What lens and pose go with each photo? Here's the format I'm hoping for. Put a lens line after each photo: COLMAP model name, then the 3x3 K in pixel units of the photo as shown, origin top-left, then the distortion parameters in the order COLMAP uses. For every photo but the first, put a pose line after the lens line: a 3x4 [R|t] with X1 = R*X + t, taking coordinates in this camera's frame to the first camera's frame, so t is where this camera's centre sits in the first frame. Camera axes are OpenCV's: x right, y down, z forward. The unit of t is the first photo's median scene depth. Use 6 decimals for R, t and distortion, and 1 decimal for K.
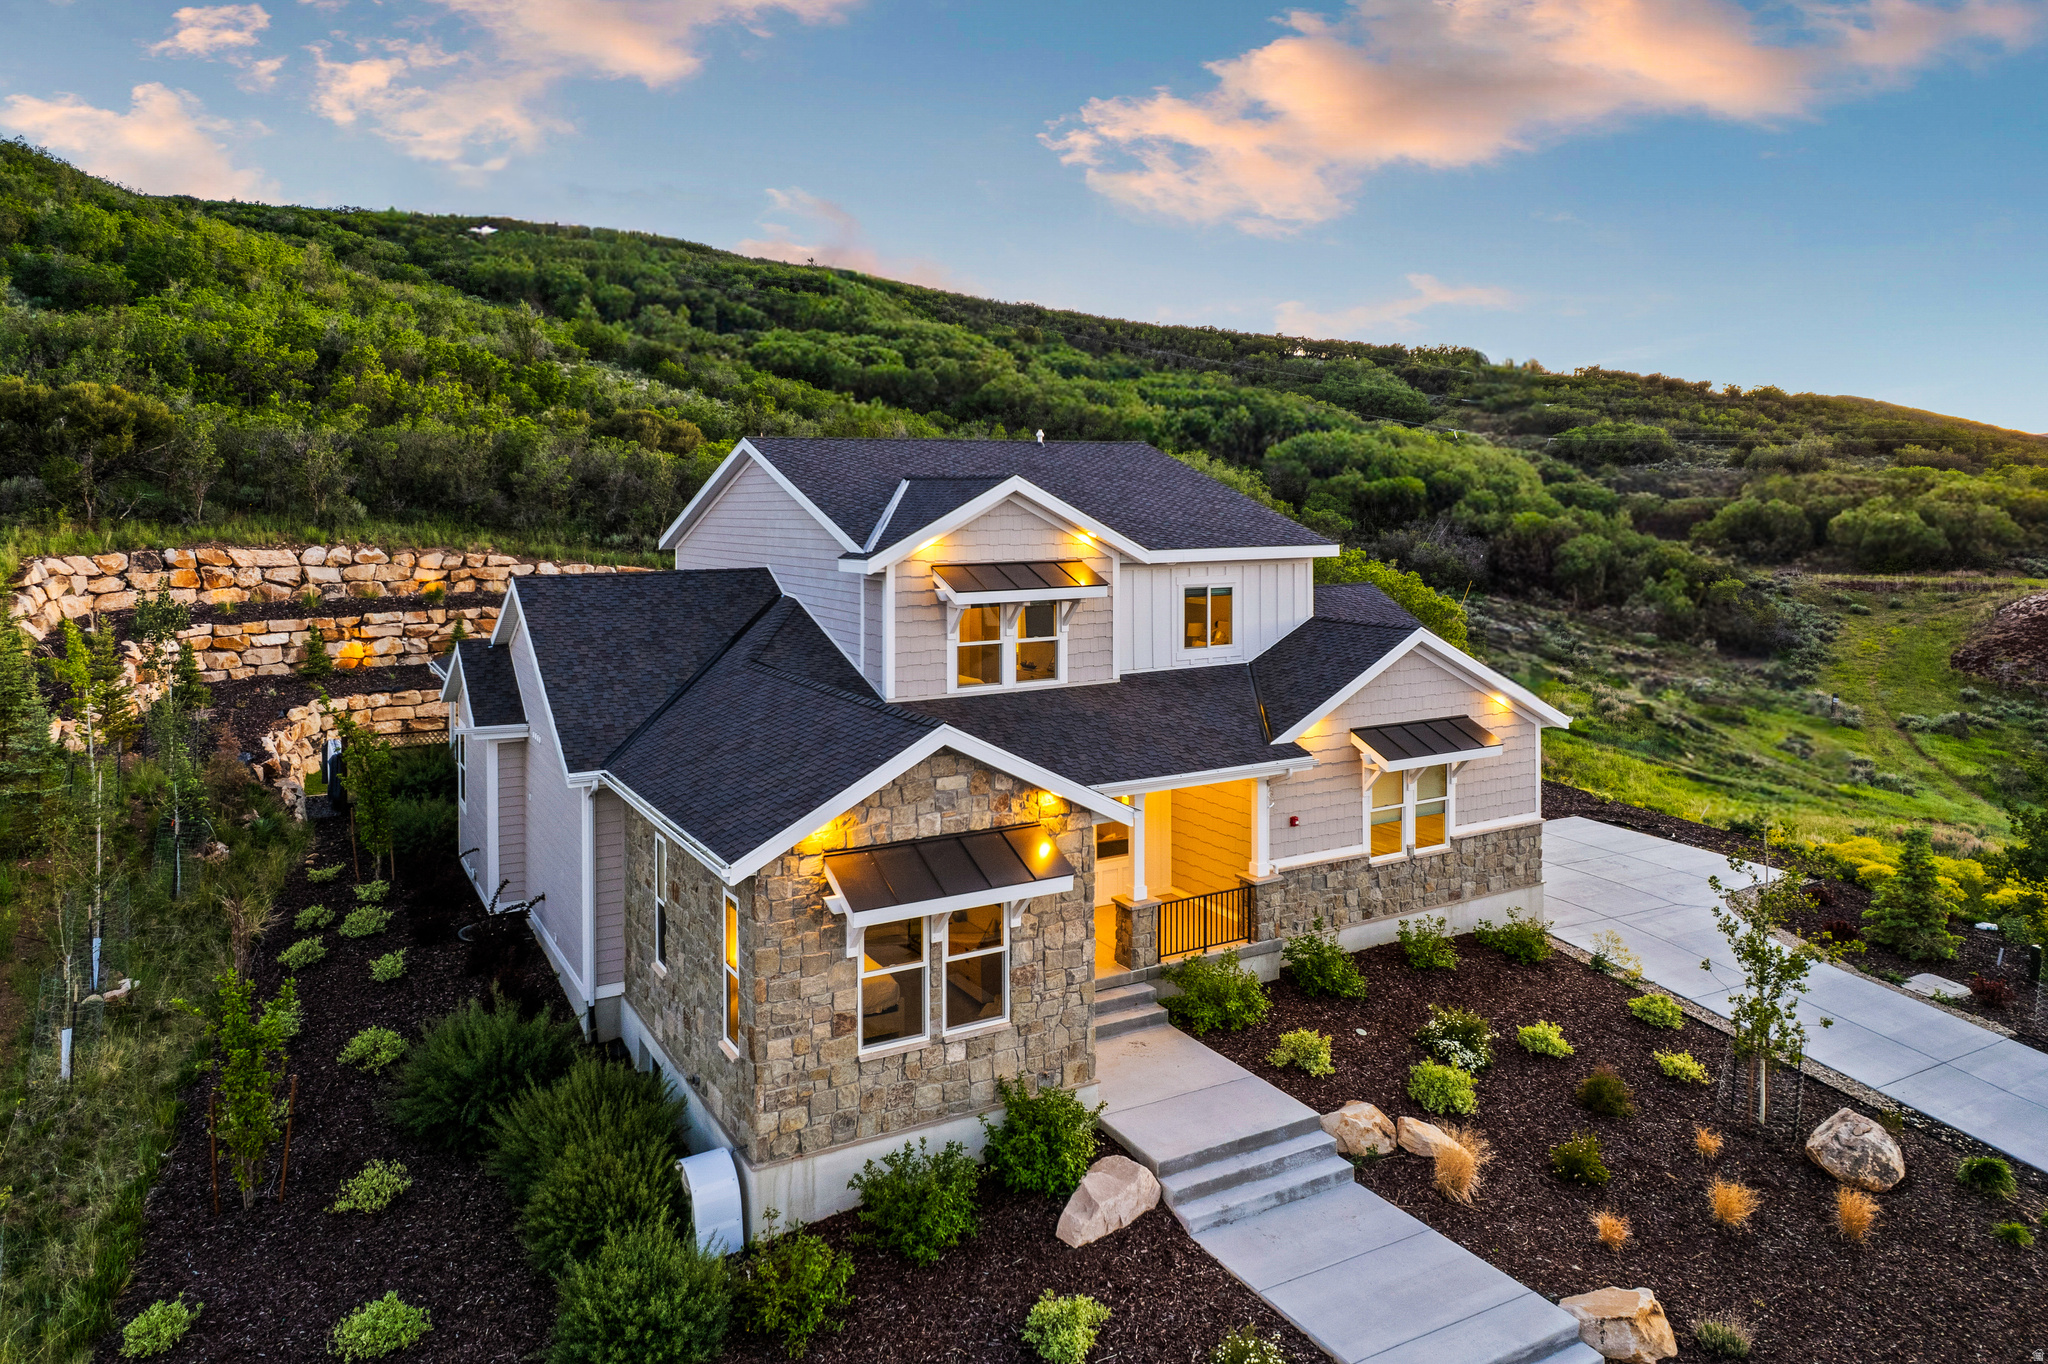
lens RADIAL K [[1354.3, 0, 1020.7], [0, 1354.3, 630.9], [0, 0, 1]] dist [-0.048333, 0.070309]
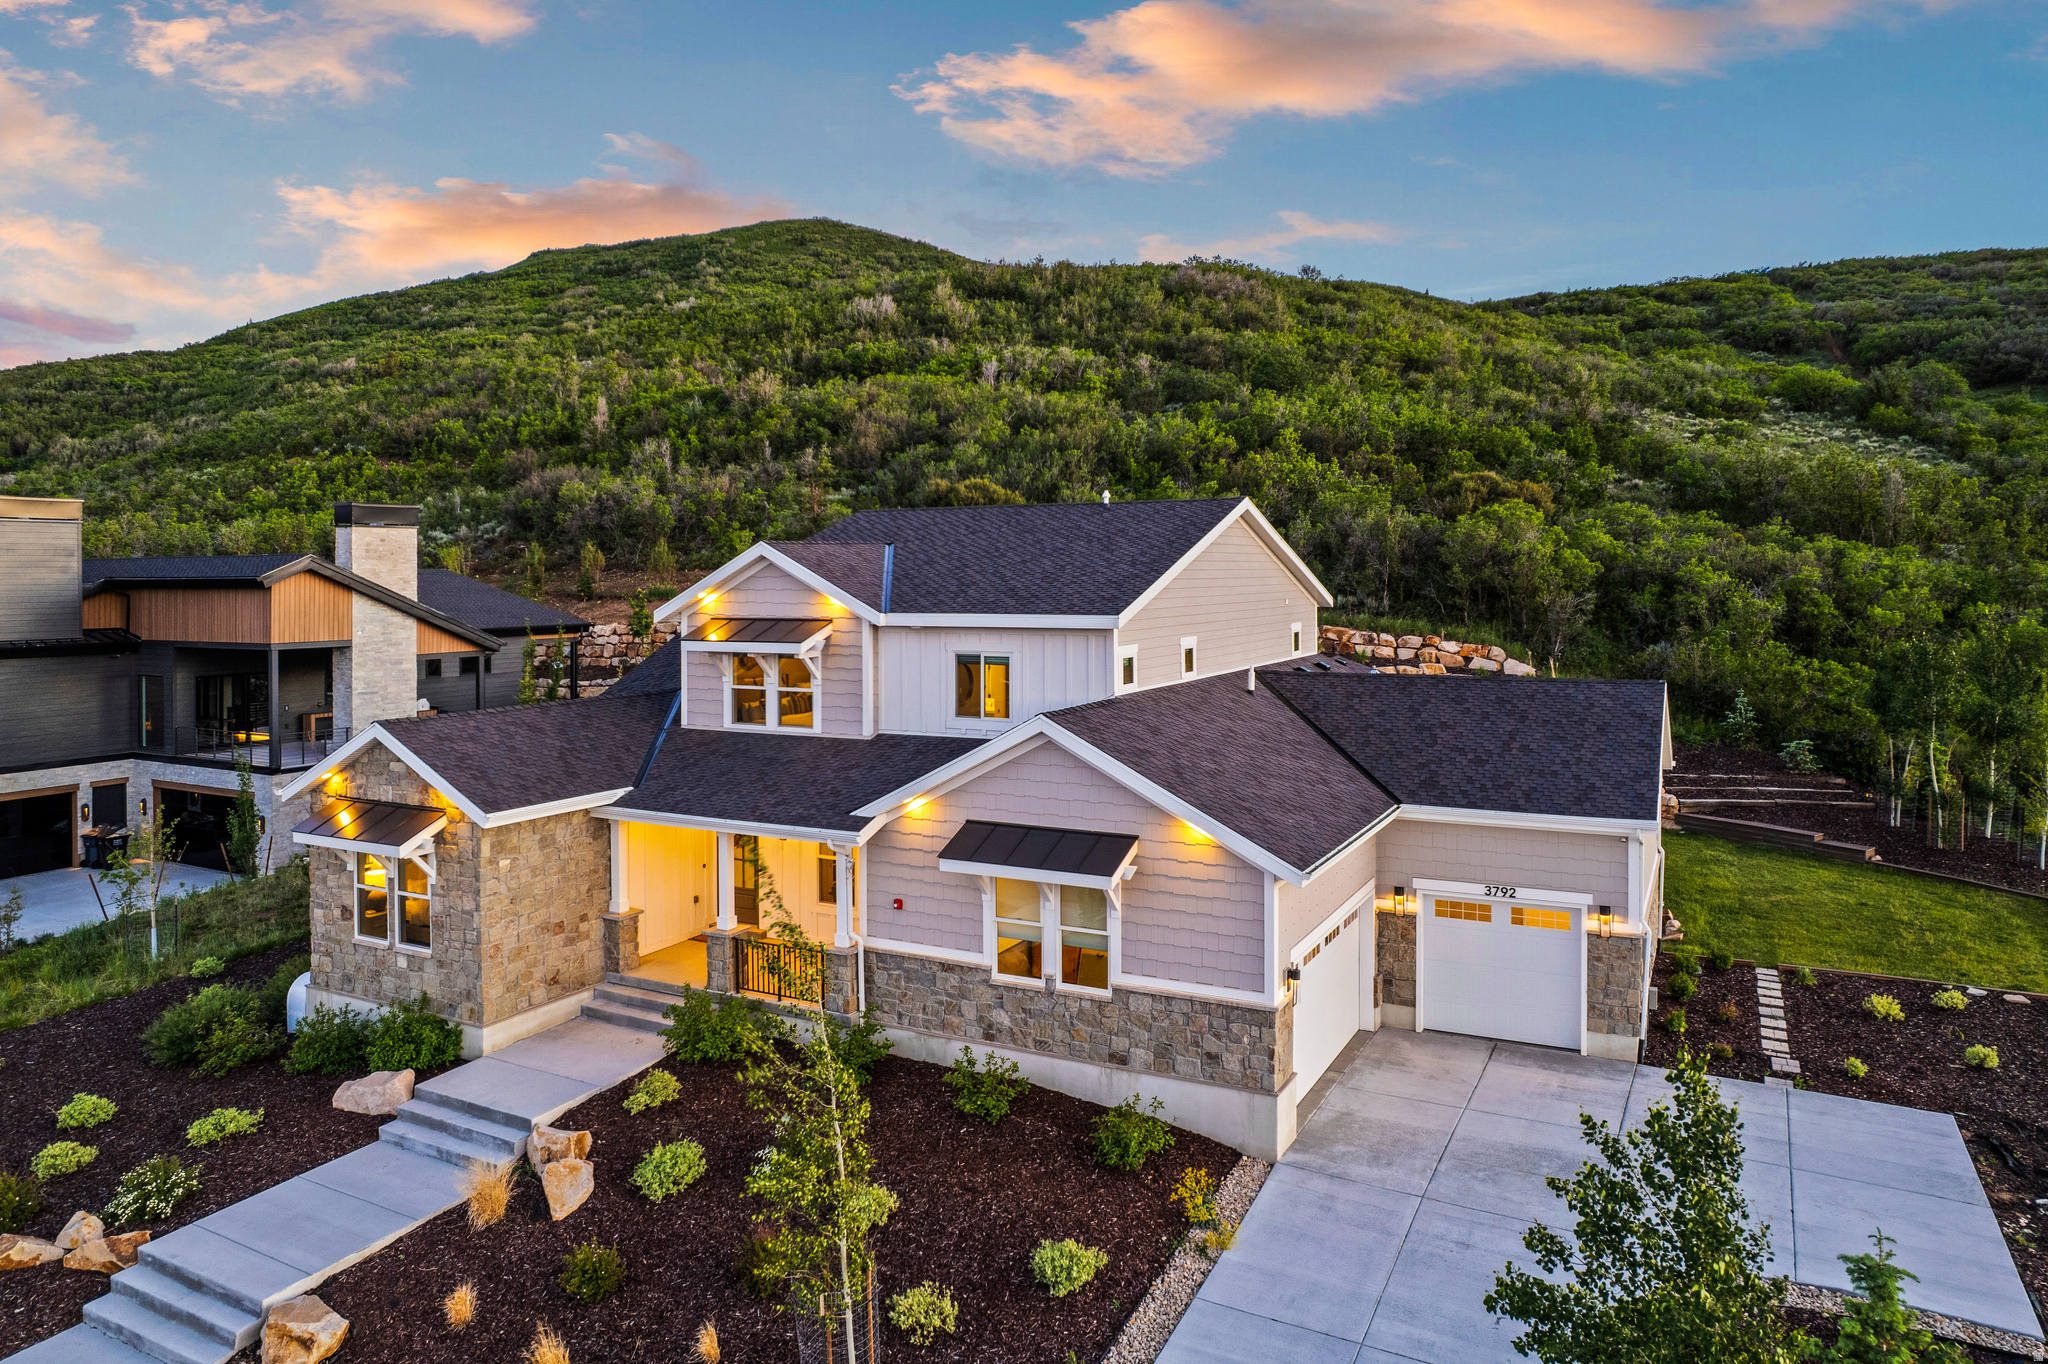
lens RADIAL K [[1308.5, 0, 1021.0], [0, 1308.5, 681.2], [0, 0, 1]] dist [-0.072375, 0.060859]
pose [[0.544349, 0.072575, -0.835713, 0.970824], [-0.078896, 0.996264, 0.035128, -0.050705], [0.835140, 0.046812, 0.548041, 0.551919]]
